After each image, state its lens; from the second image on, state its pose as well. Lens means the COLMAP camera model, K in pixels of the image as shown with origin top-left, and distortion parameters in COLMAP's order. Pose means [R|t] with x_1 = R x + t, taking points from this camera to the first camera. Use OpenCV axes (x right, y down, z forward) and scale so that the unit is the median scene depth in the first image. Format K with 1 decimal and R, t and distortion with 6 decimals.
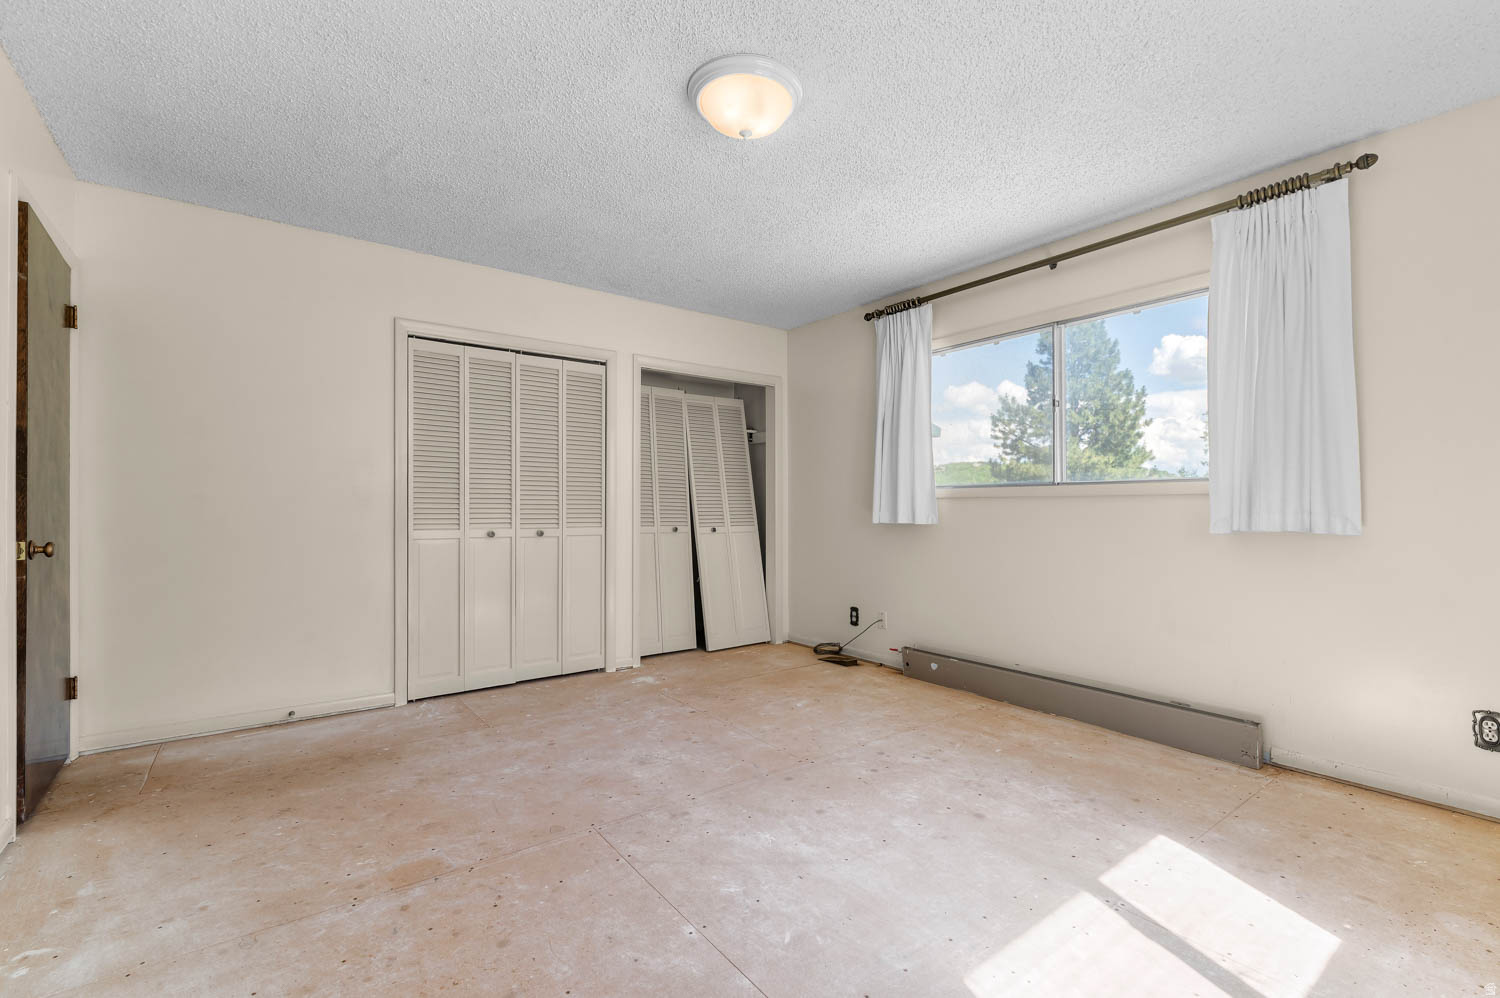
lens RADIAL K [[652.7, 0, 752.9], [0, 652.7, 503.1], [0, 0, 1]] dist [0.002446, -0.000602]
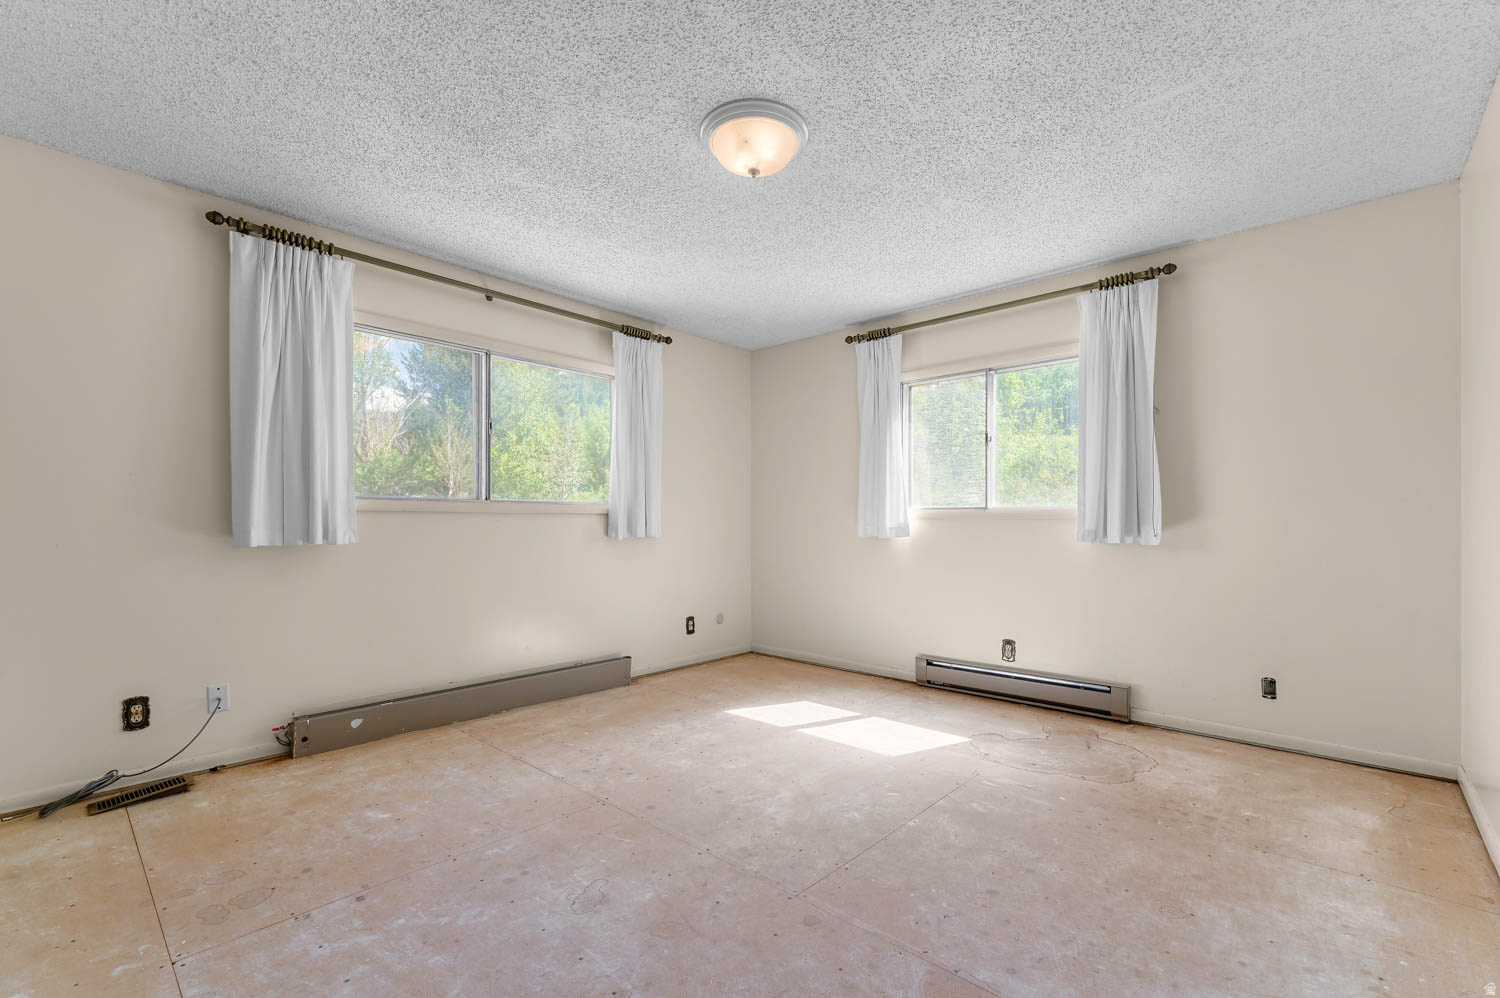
lens RADIAL K [[652.7, 0, 761.4], [0, 652.7, 525.3], [0, 0, 1]] dist [0.002446, -0.000602]
pose [[-0.190653, -0.004002, 0.981649, -0.785659], [-0.007882, 0.999966, 0.002545, 0.004487], [-0.981626, -0.007253, -0.190678, 0.882909]]
